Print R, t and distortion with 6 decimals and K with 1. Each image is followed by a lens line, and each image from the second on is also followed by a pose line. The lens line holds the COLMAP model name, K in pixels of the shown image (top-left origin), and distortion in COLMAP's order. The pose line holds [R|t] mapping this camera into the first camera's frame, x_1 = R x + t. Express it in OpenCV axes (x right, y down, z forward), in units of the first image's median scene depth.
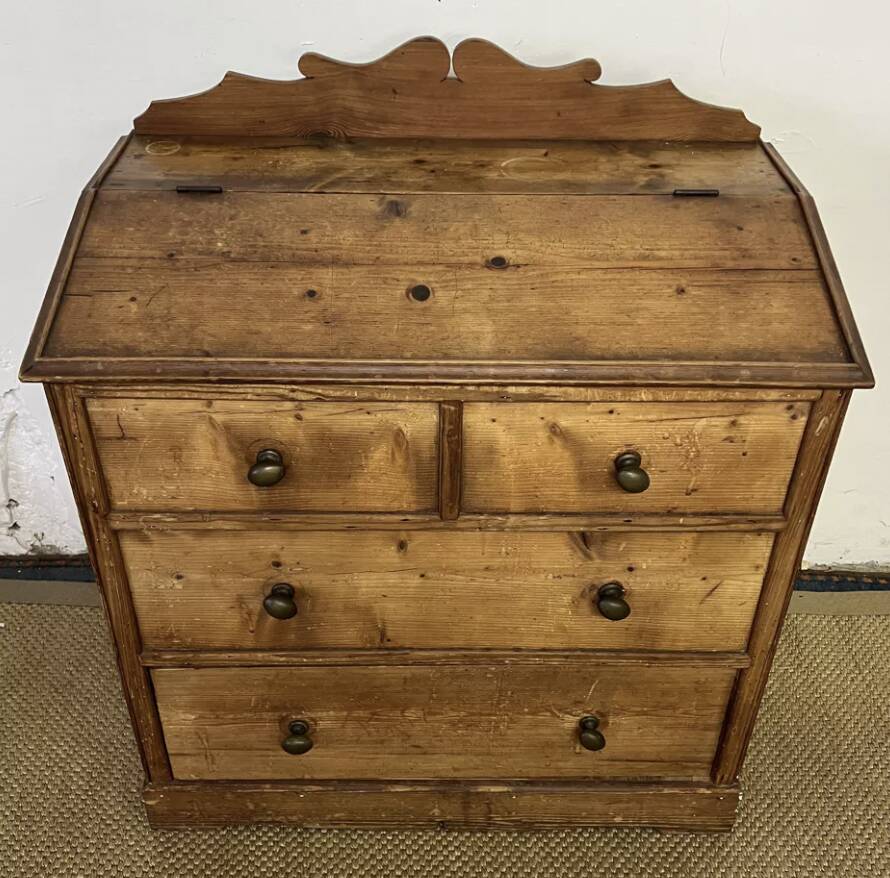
lens RADIAL K [[999.9, 0, 445.7], [0, 999.9, 465.7], [0, 0, 1]] dist [0.155391, -0.379914]
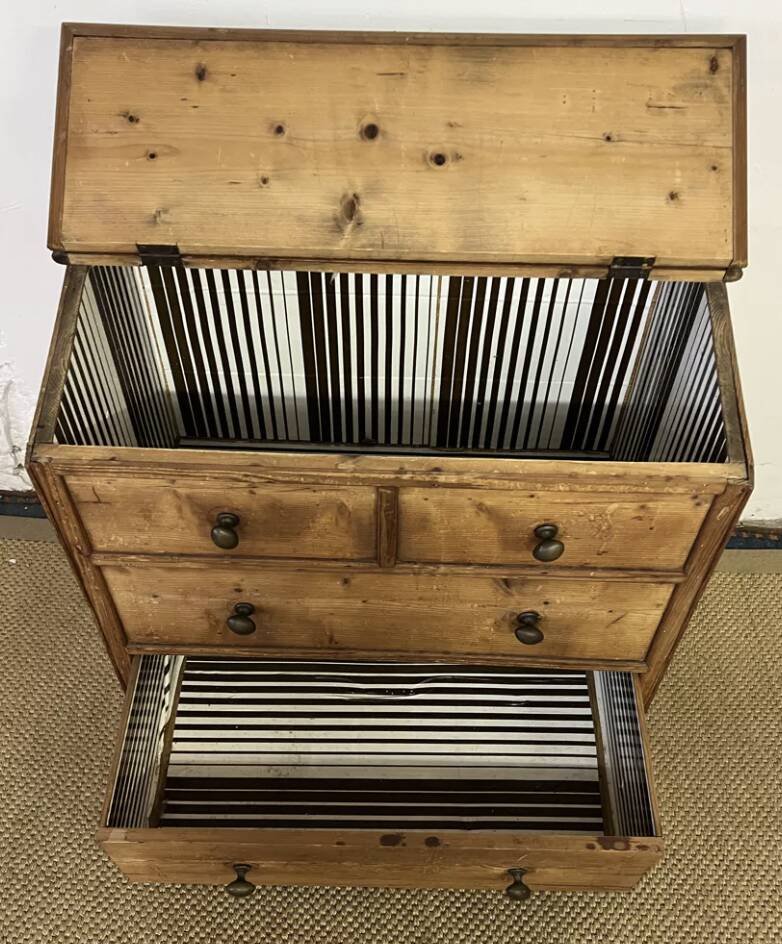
lens RADIAL K [[905.3, 0, 386.7], [0, 905.3, 495.6], [0, 0, 1]] dist [0.203007, -0.635803]
pose [[0.999016, 0.030359, -0.032320, 0.033541], [-0.022122, 0.972914, 0.230106, -0.258624], [0.038430, -0.229164, 0.972629, 0.013099]]
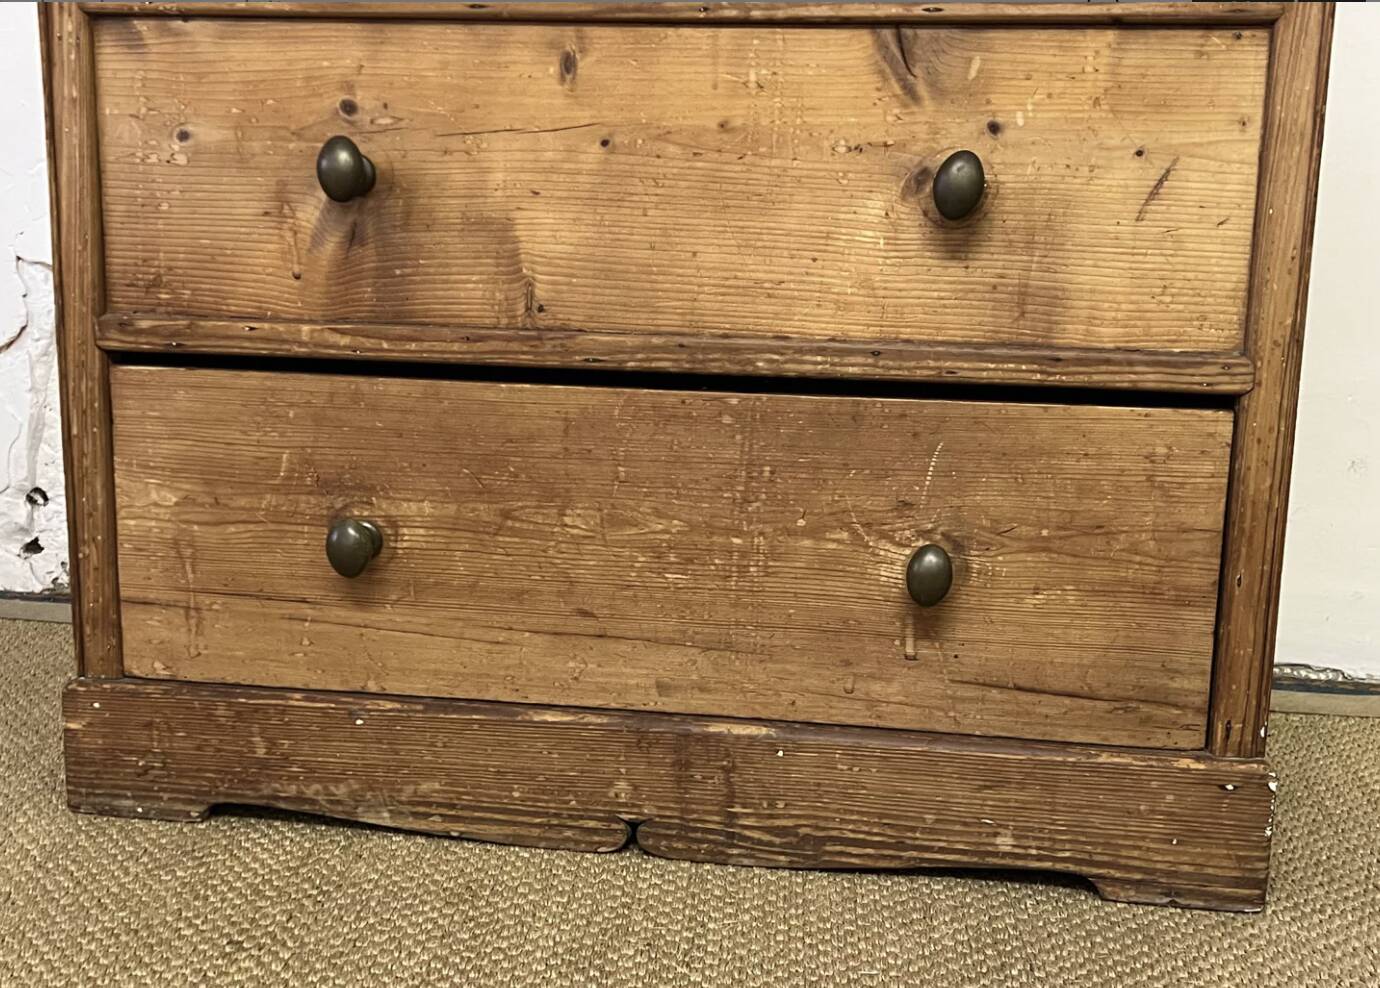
lens RADIAL K [[1632.7, 0, 706.0], [0, 1632.7, 541.1], [0, 0, 1]] dist [0.227653, -0.752483]
pose [[0.986617, 0.041401, -0.157714, 0.186553], [-0.103607, 0.906050, -0.410291, 0.688622], [0.125910, 0.421140, 0.898213, 0.307116]]
